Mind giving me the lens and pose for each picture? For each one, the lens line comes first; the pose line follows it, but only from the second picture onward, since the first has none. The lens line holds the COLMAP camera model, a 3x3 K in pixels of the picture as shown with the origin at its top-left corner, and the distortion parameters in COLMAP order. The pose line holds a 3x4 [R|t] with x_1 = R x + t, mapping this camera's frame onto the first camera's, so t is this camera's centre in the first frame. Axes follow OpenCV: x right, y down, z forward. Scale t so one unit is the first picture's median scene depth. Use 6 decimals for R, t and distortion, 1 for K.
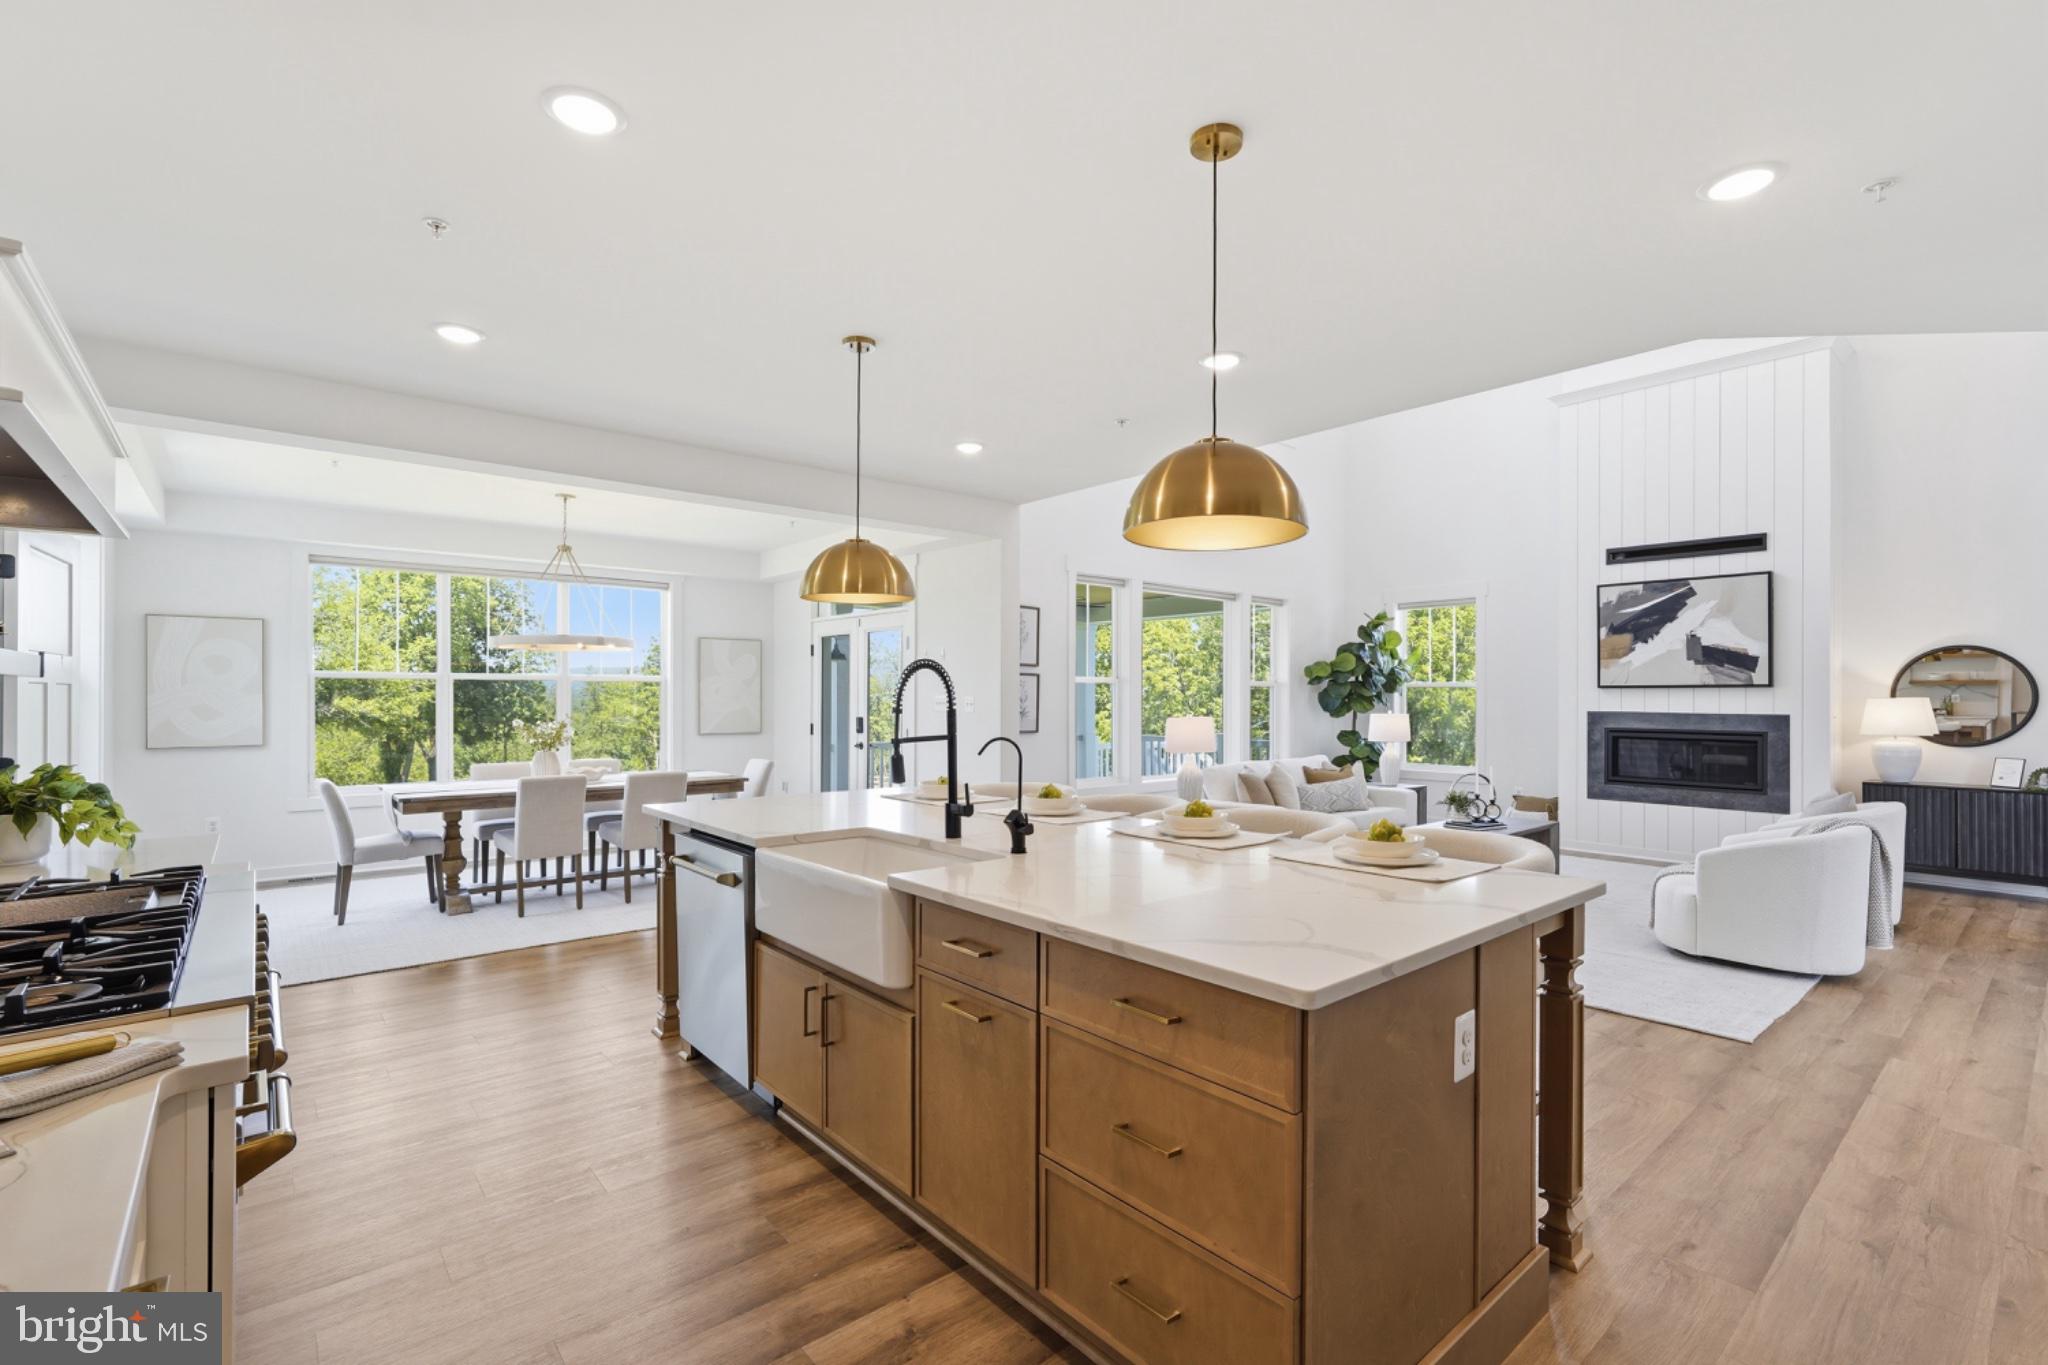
lens RADIAL K [[915.4, 0, 1023.7], [0, 915.4, 684.5], [0, 0, 1]] dist [-0.012701, 0.004754]
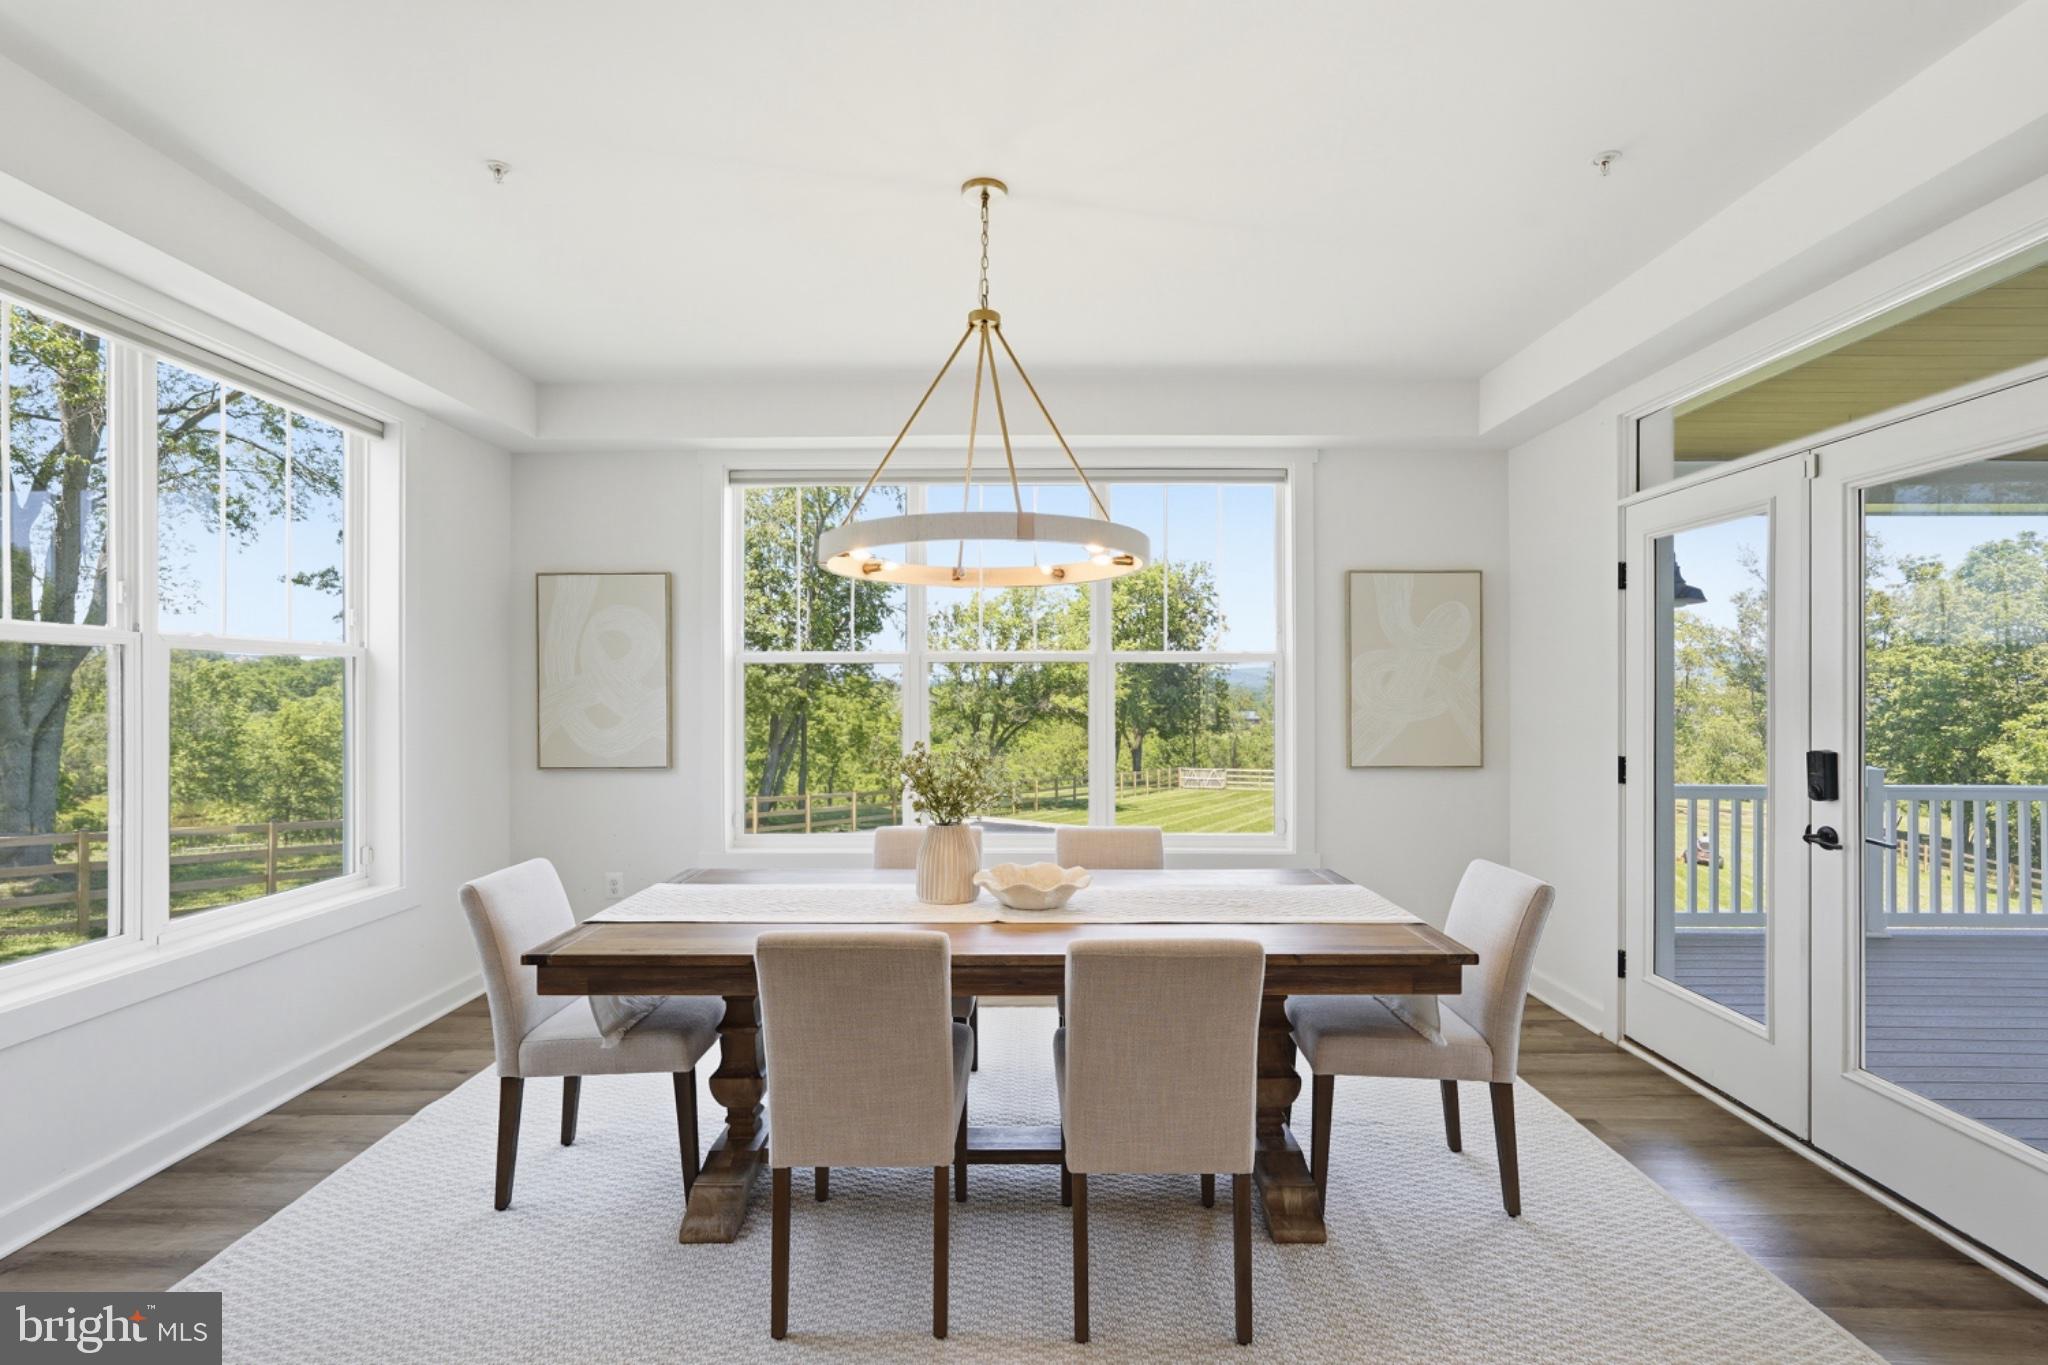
lens RADIAL K [[915.4, 0, 1025.9], [0, 915.4, 689.6], [0, 0, 1]] dist [-0.012701, 0.004754]
pose [[0.756895, -0.004966, -0.653518, -0.202466], [0.011168, 0.999923, 0.005337, 0.009815], [0.653442, -0.011338, 0.756892, 0.629779]]
